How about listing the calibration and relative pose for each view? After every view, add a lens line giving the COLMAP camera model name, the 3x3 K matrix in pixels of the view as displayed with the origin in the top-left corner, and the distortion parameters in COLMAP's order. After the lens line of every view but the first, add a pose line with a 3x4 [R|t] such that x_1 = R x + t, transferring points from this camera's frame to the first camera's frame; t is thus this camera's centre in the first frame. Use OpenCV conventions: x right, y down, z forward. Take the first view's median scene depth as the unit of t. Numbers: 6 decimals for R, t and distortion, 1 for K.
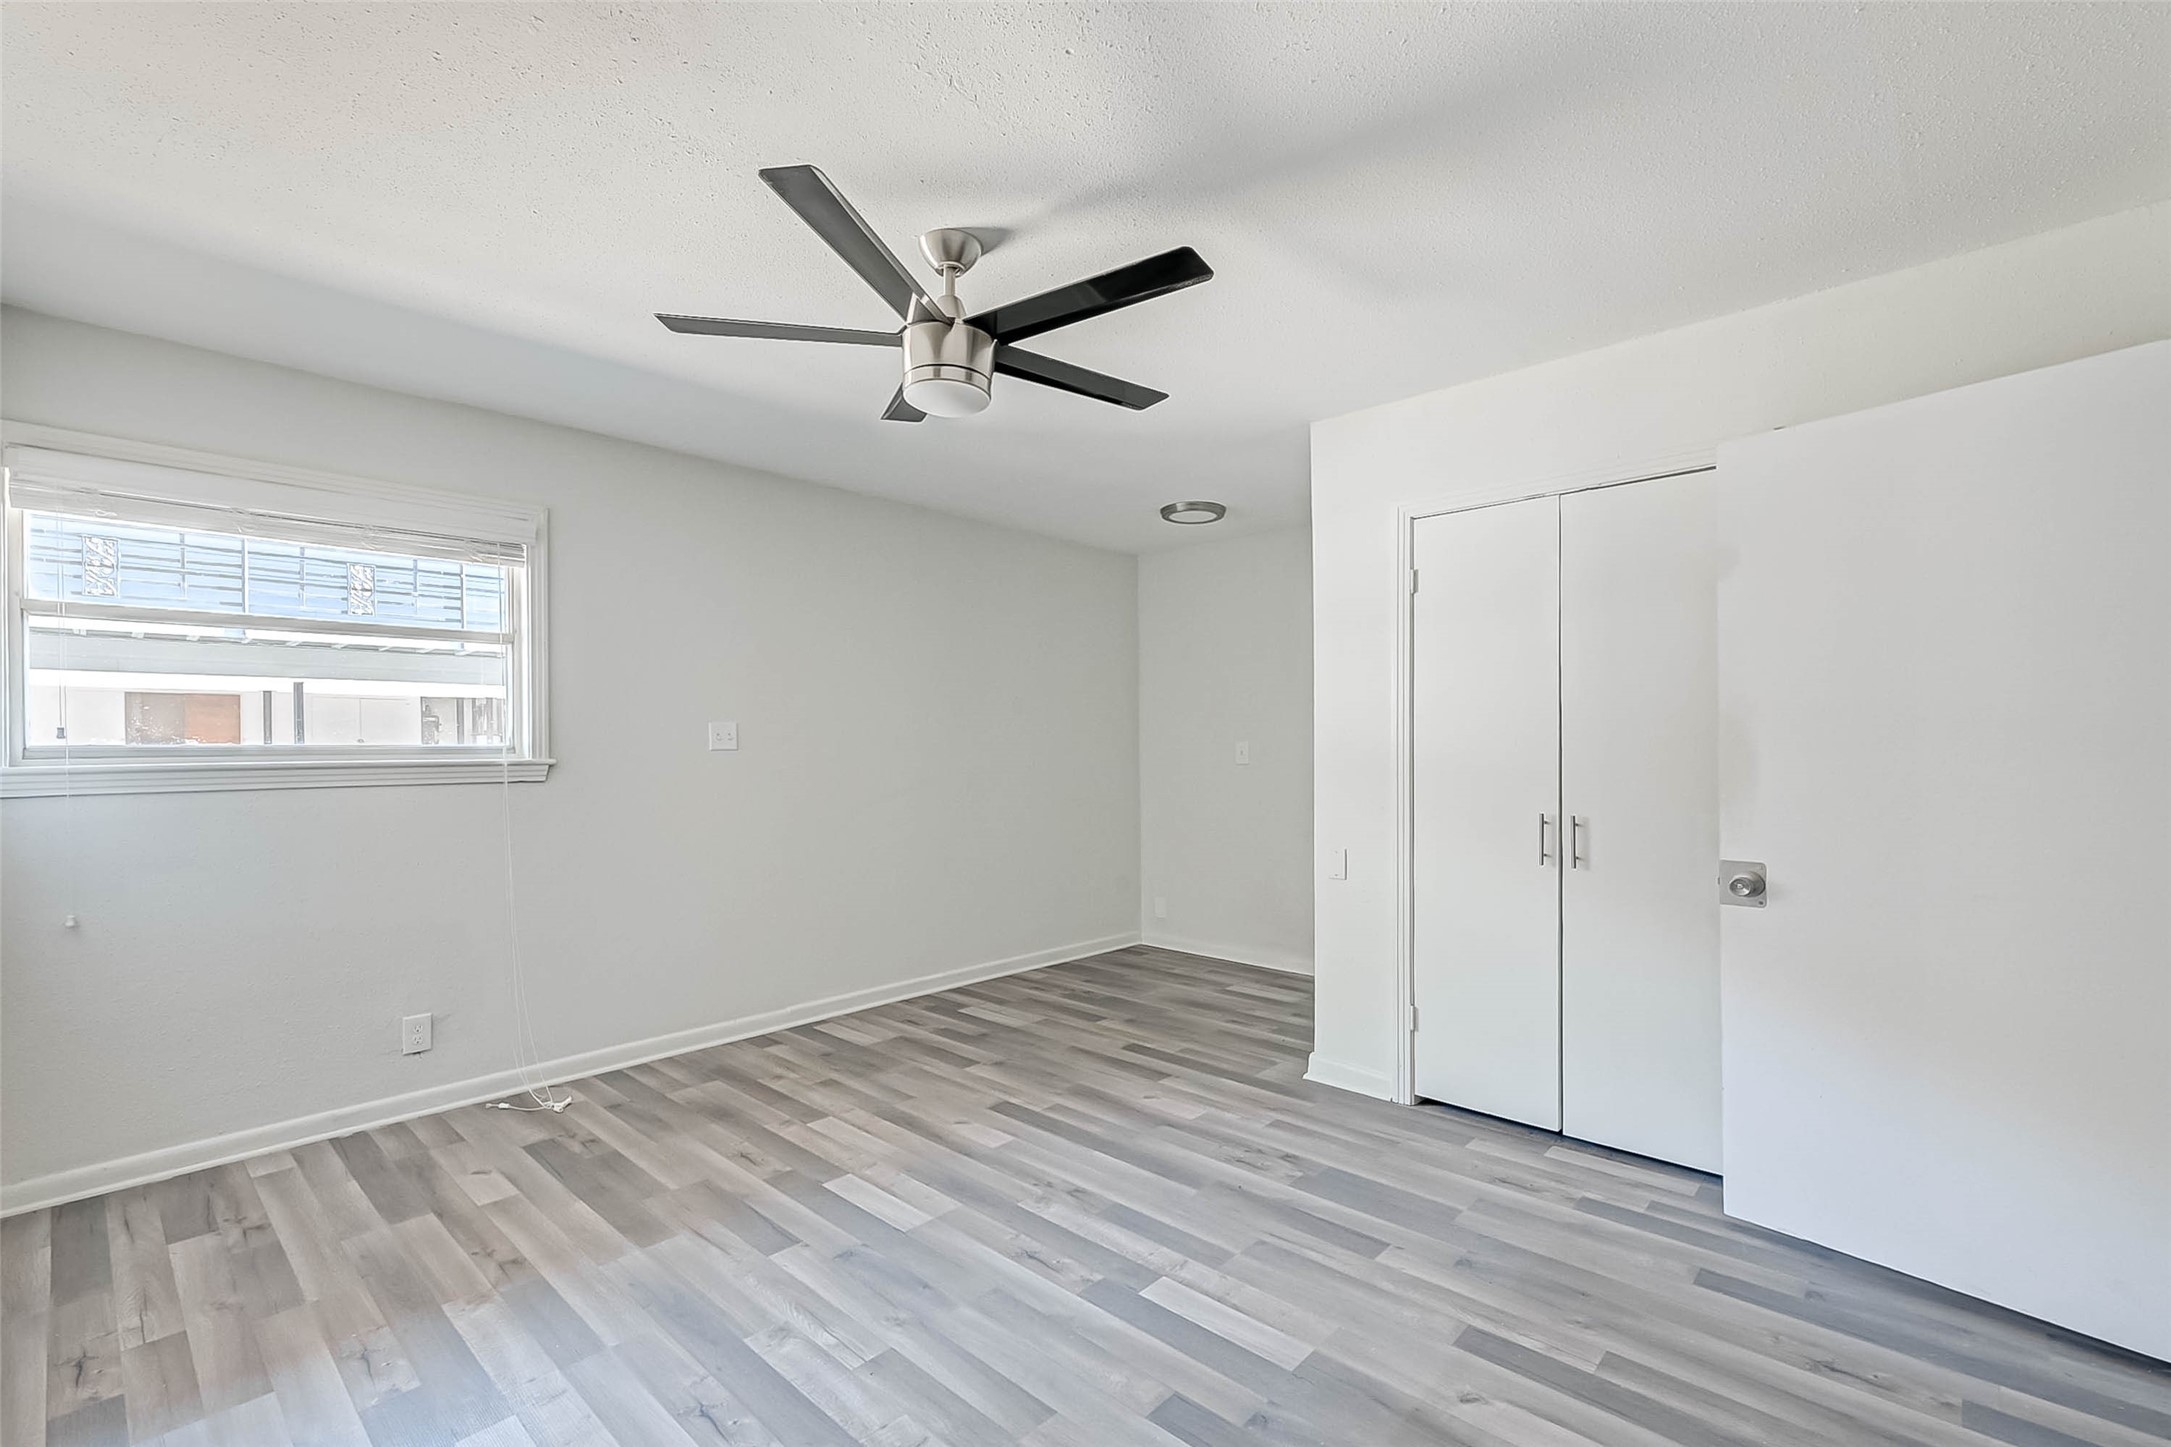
lens RADIAL K [[877.5, 0, 1088.3], [0, 877.5, 756.7], [0, 0, 1]] dist [0.001337, 0.000123]
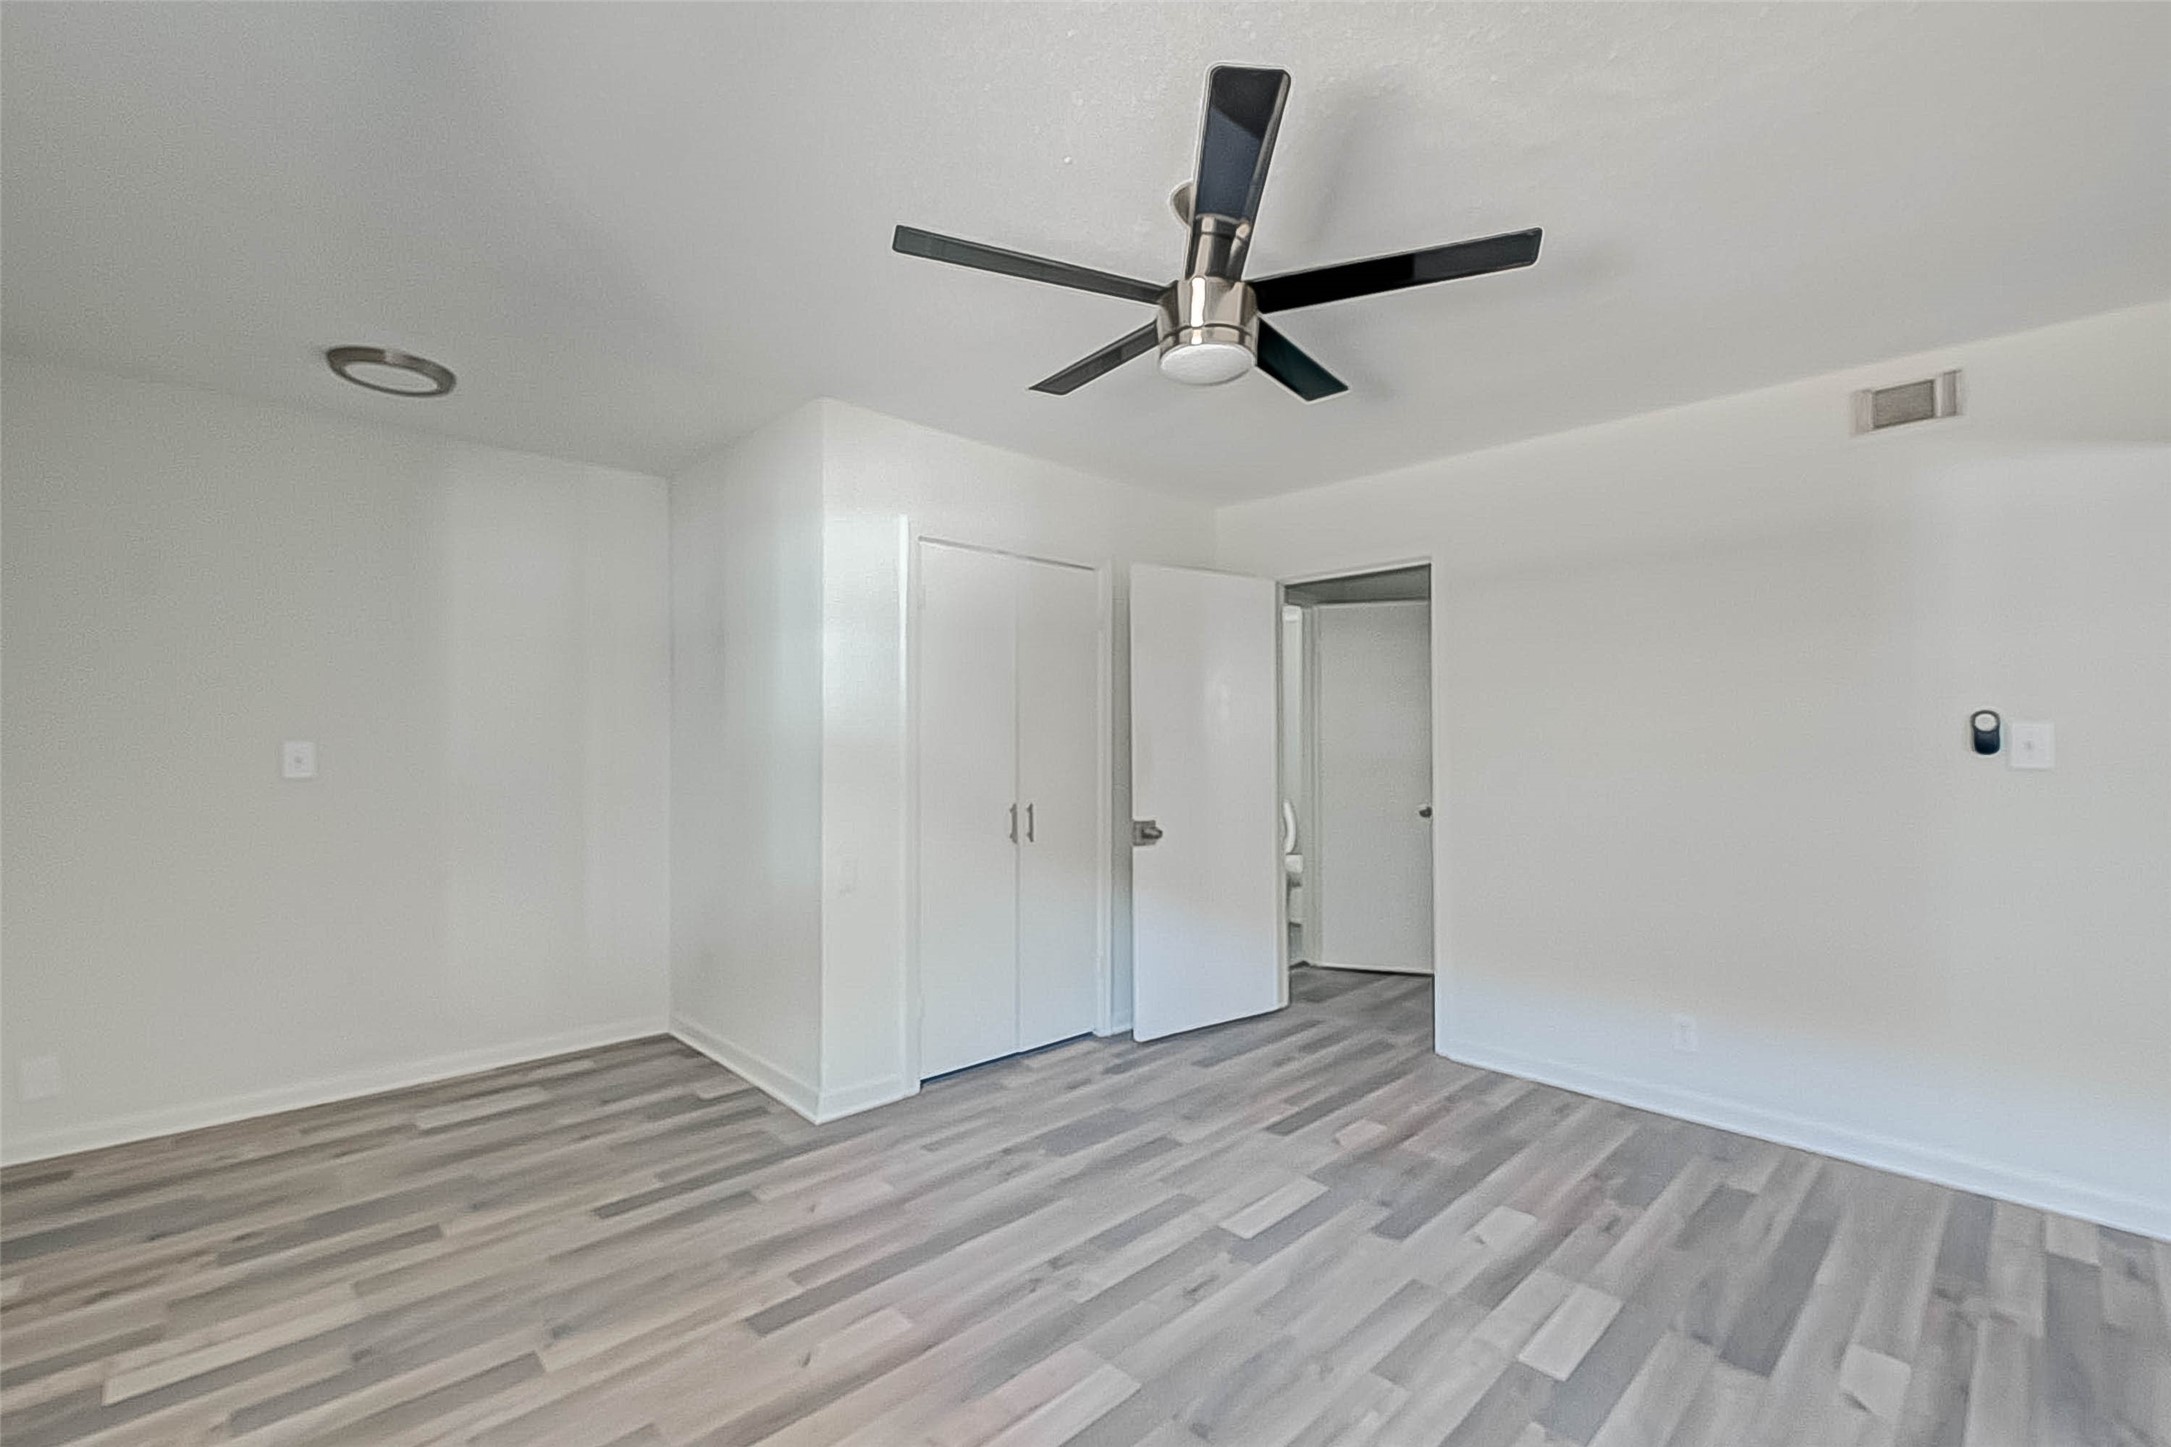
lens RADIAL K [[936.8, 0, 1085.5], [0, 936.8, 723.5], [0, 0, 1]] dist [-0.000078, -0.000434]
pose [[0.093541, 0.025903, 0.995278, -0.763360], [0.011714, 0.999564, -0.027115, -0.011954], [-0.995547, 0.014195, 0.093197, 0.704098]]
